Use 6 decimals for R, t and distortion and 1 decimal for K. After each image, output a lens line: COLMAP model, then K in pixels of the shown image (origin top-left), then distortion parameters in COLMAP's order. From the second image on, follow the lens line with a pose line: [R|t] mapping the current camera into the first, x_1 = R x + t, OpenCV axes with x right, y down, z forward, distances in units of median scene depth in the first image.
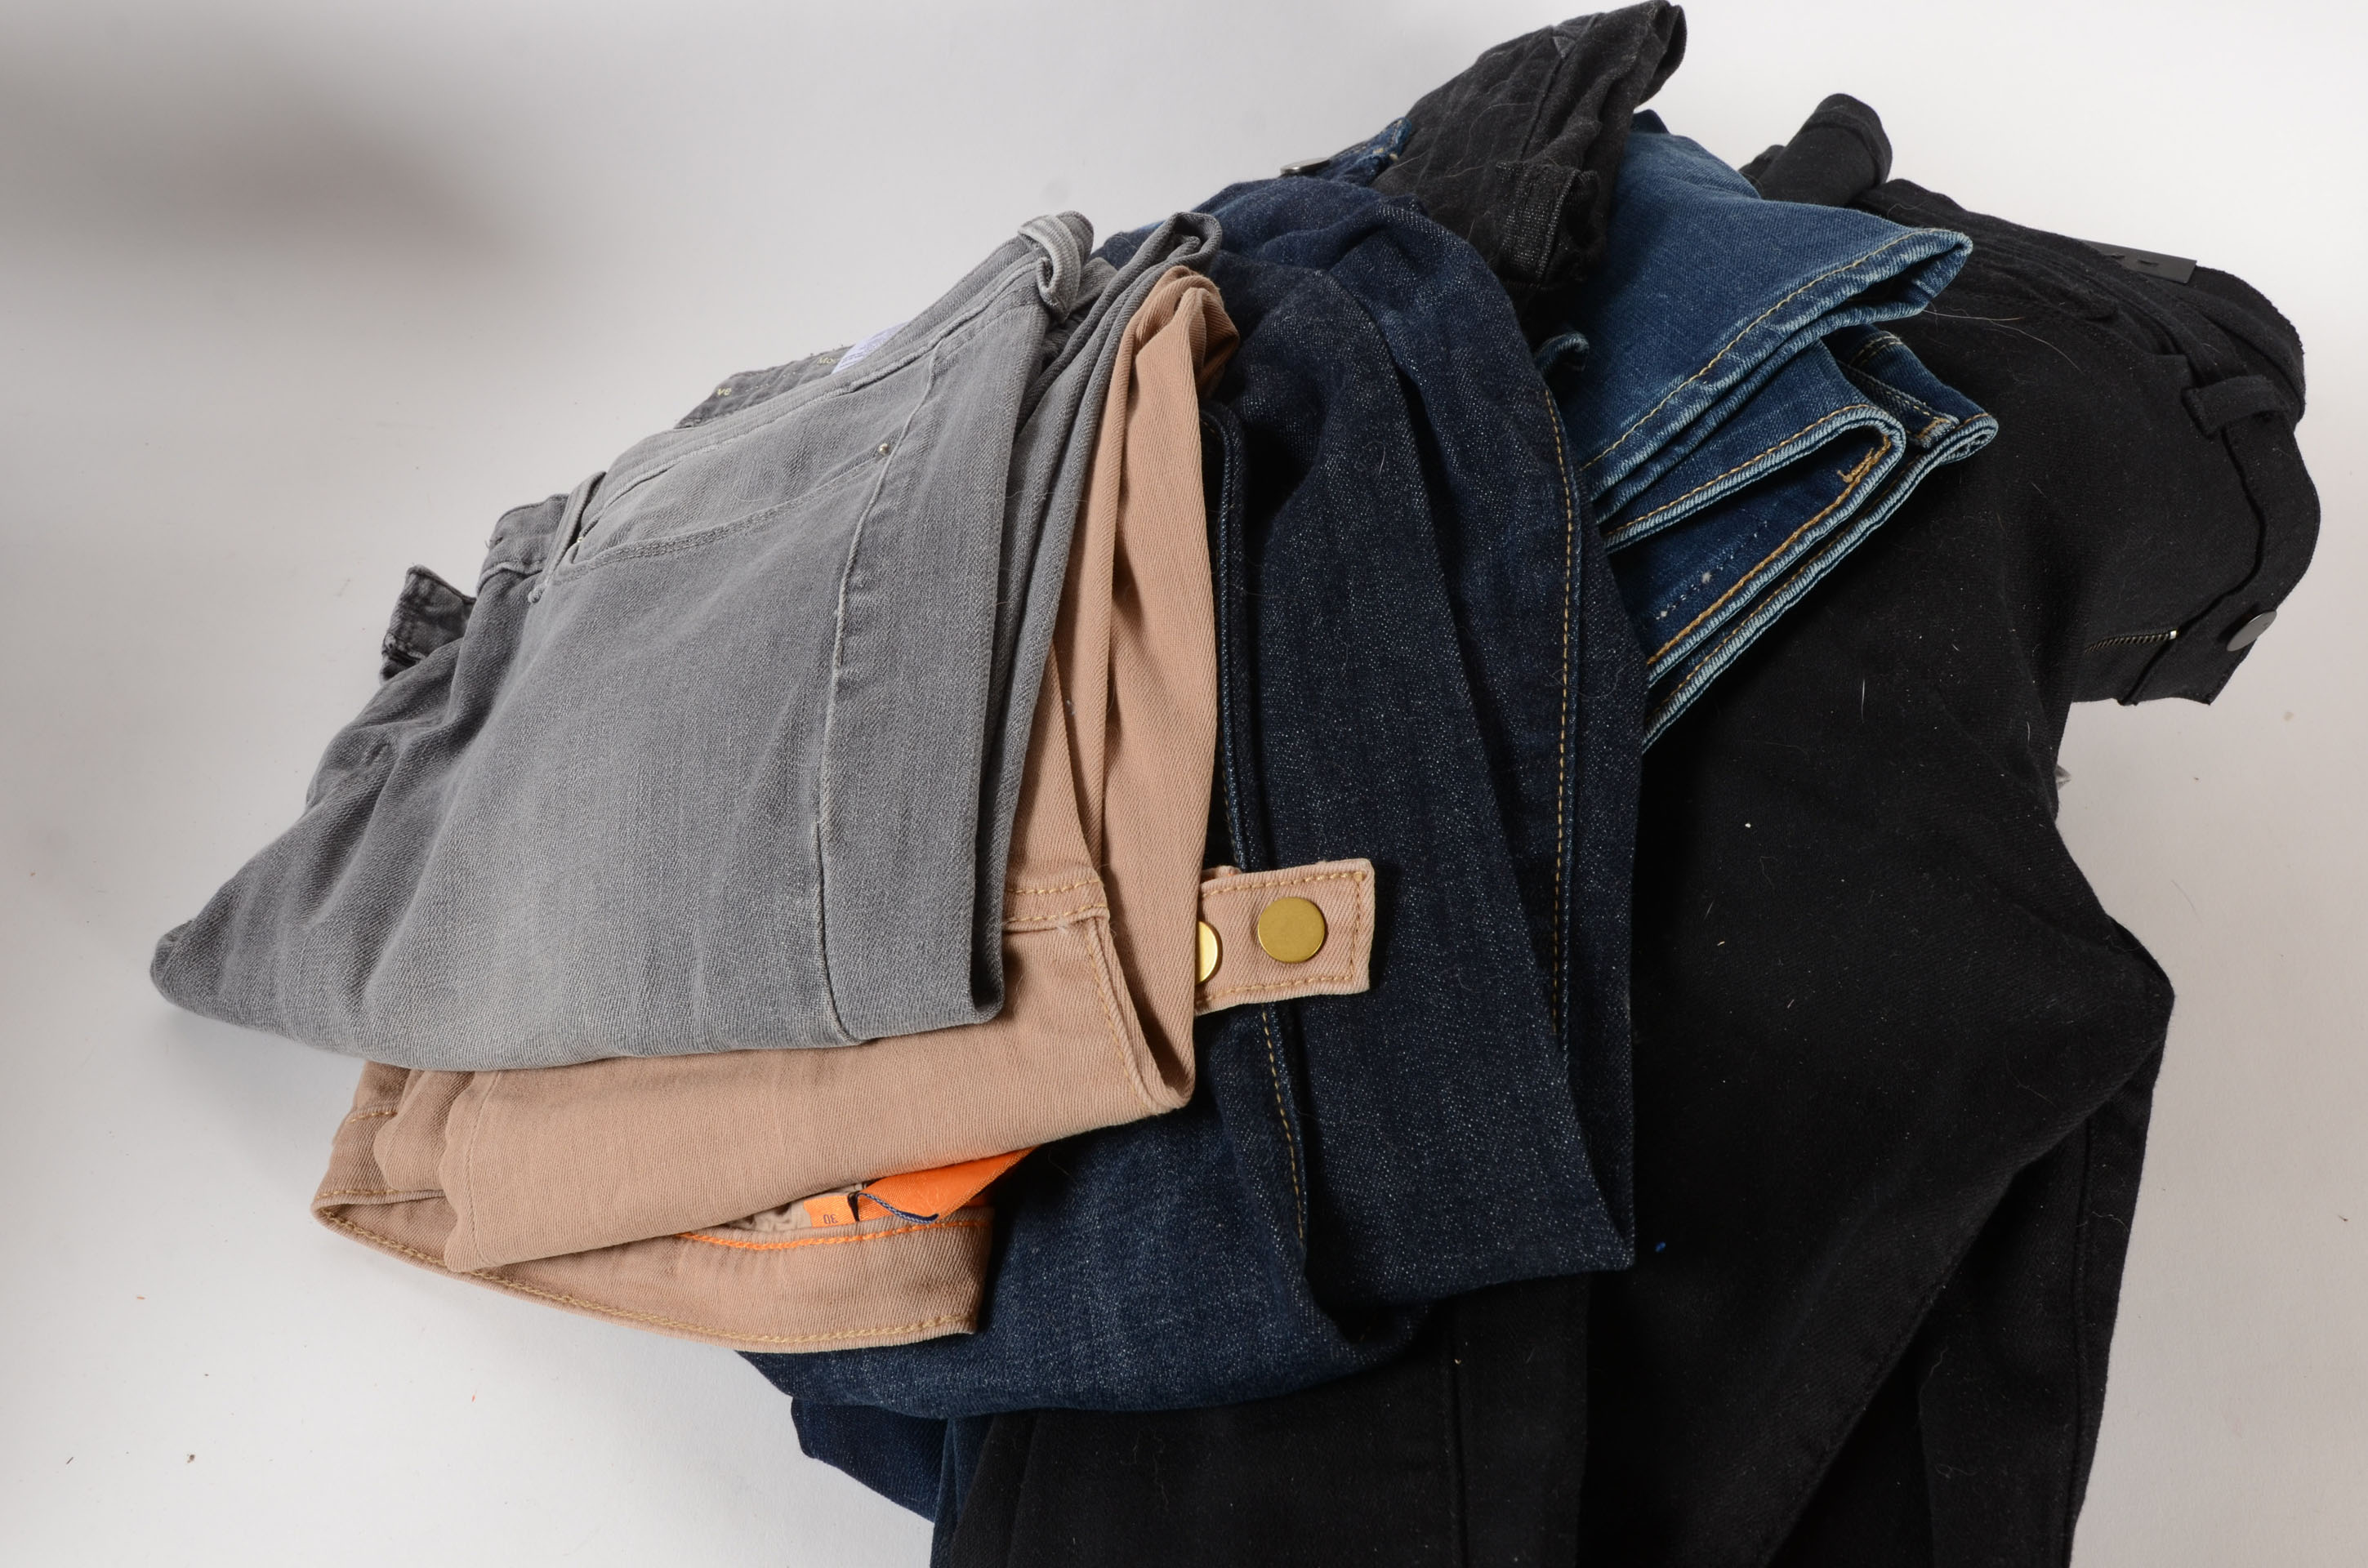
lens RADIAL K [[1871.2, 0, 1184.0], [0, 1871.2, 784.0], [0, 0, 1]] dist [-0.032360, 0.001303]
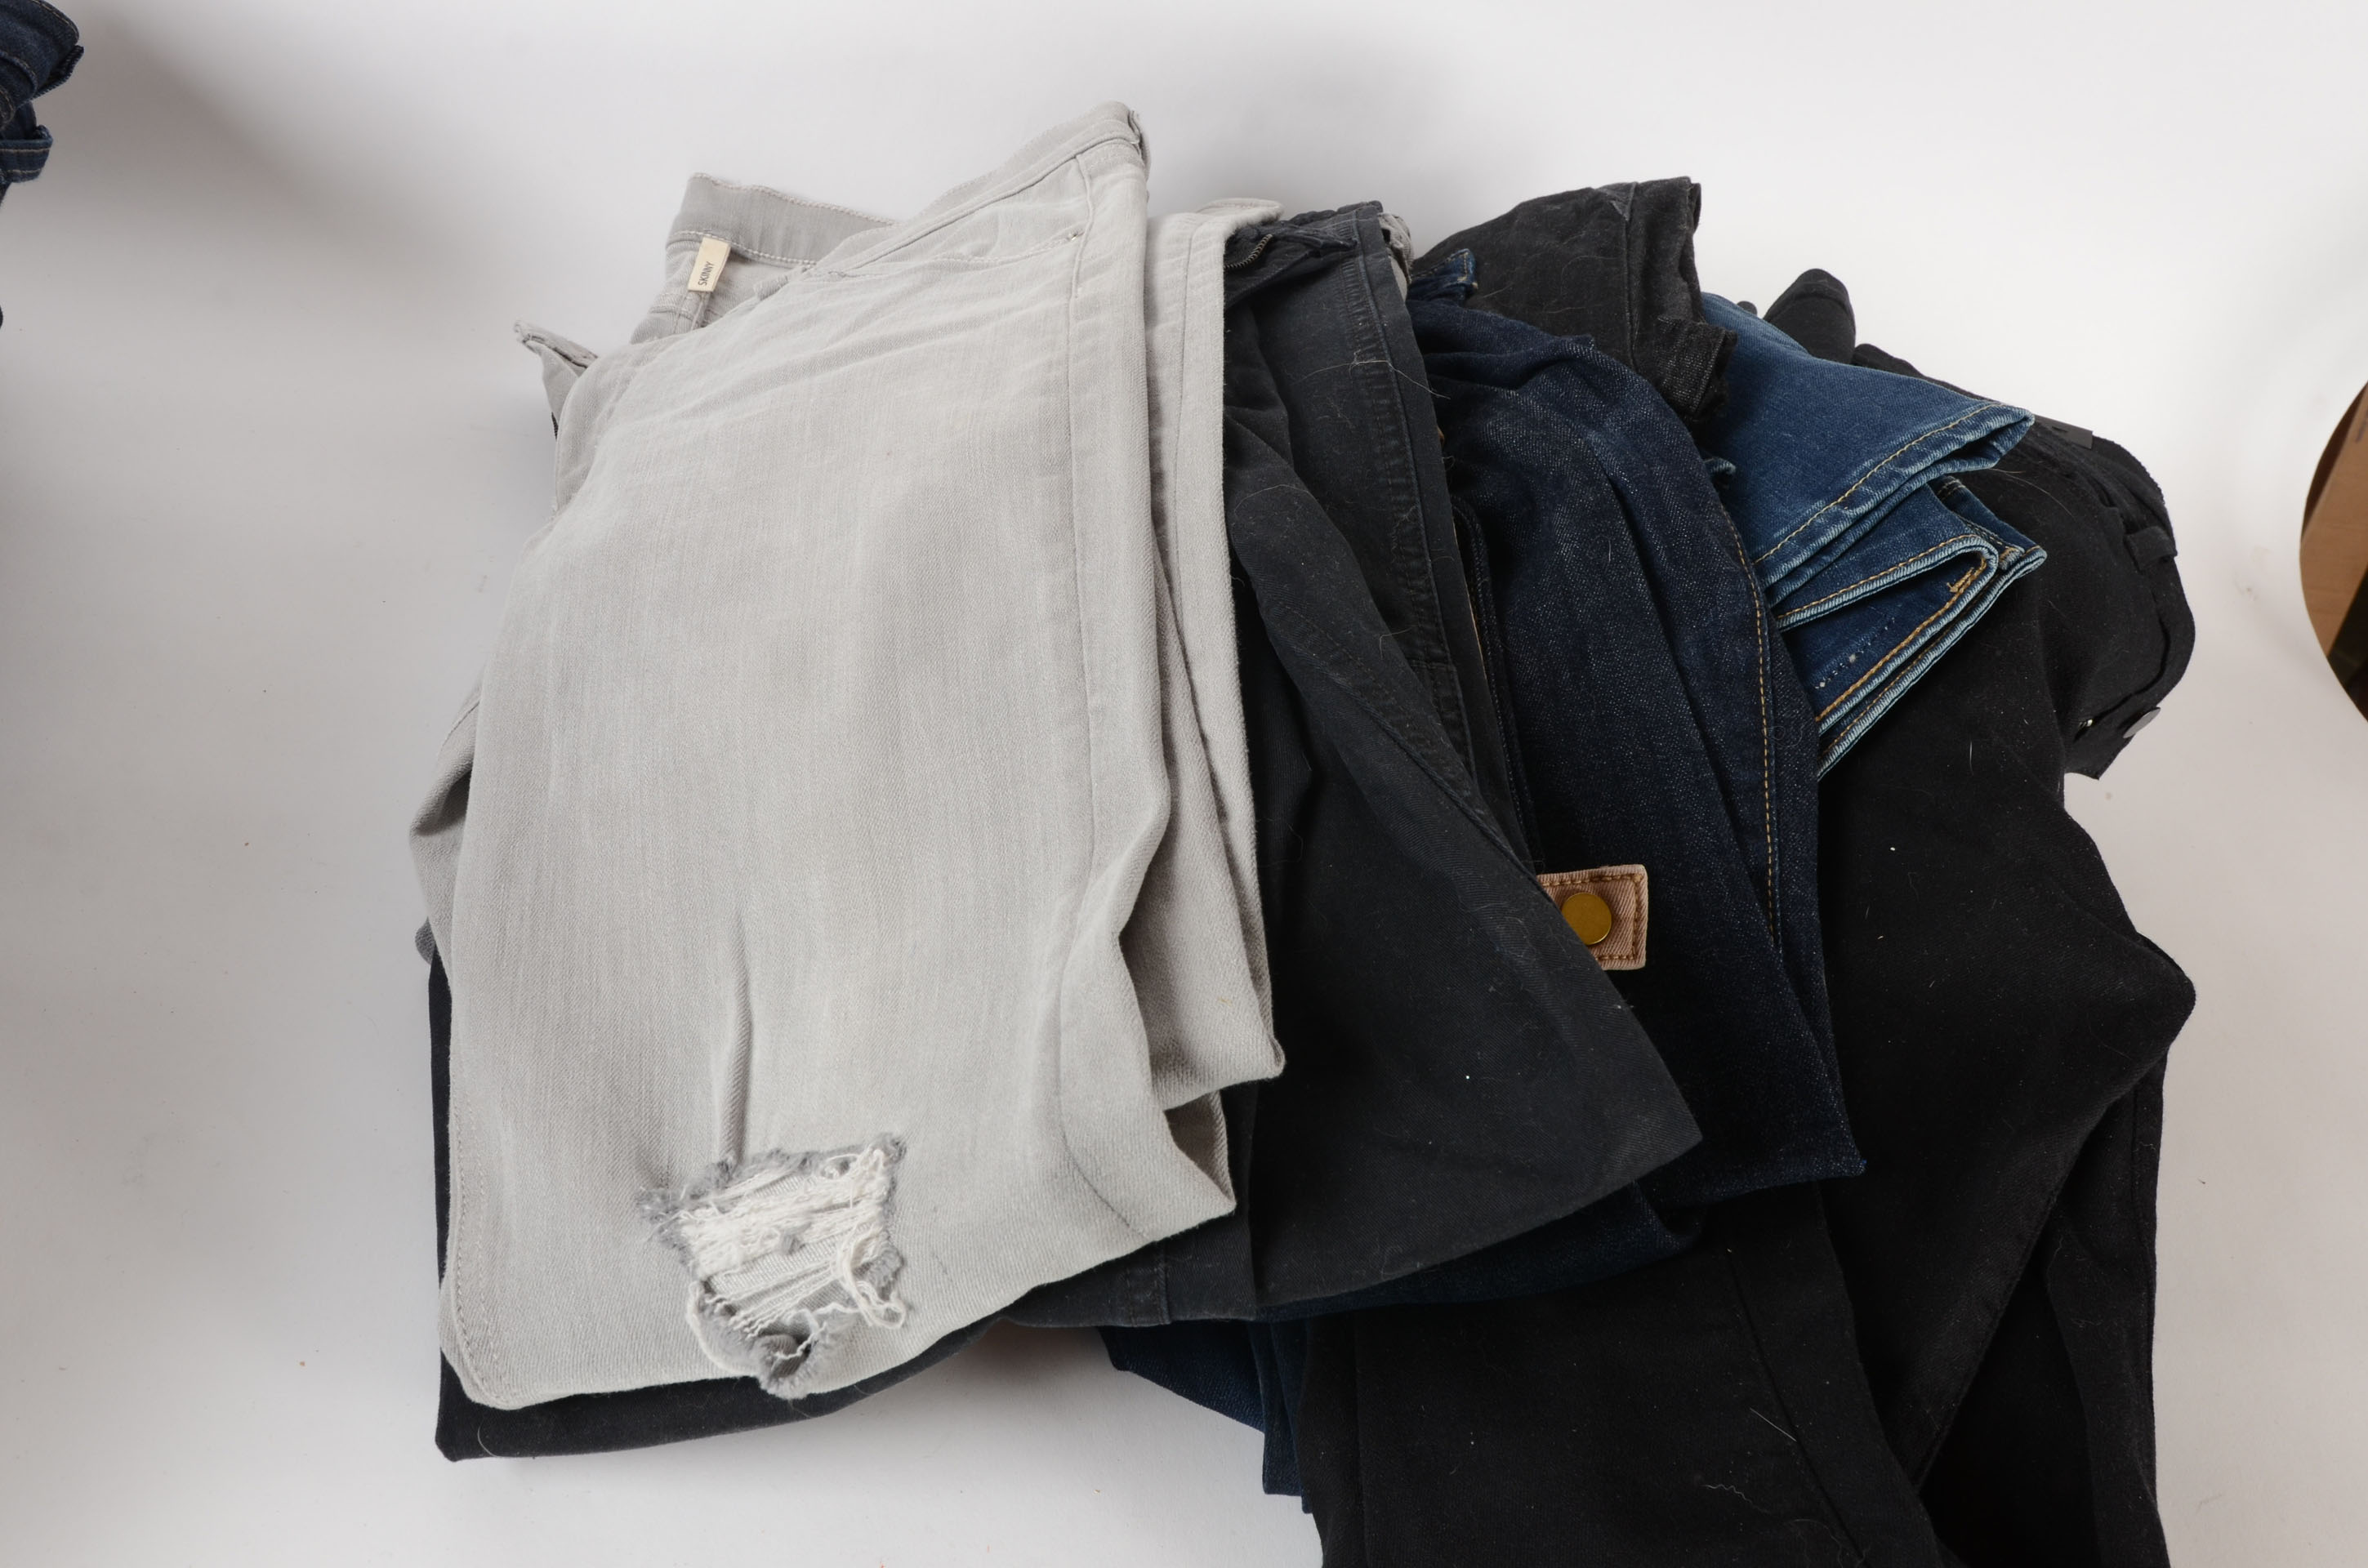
lens RADIAL K [[1973.2, 0, 1184.0], [0, 1973.2, 784.0], [0, 0, 1]] dist [-0.003731, -0.005313]
pose [[0.974109, 0.041645, 0.222211, -0.469111], [-0.033413, 0.998613, -0.040681, 0.047248], [-0.223597, 0.032203, 0.974149, -0.226269]]
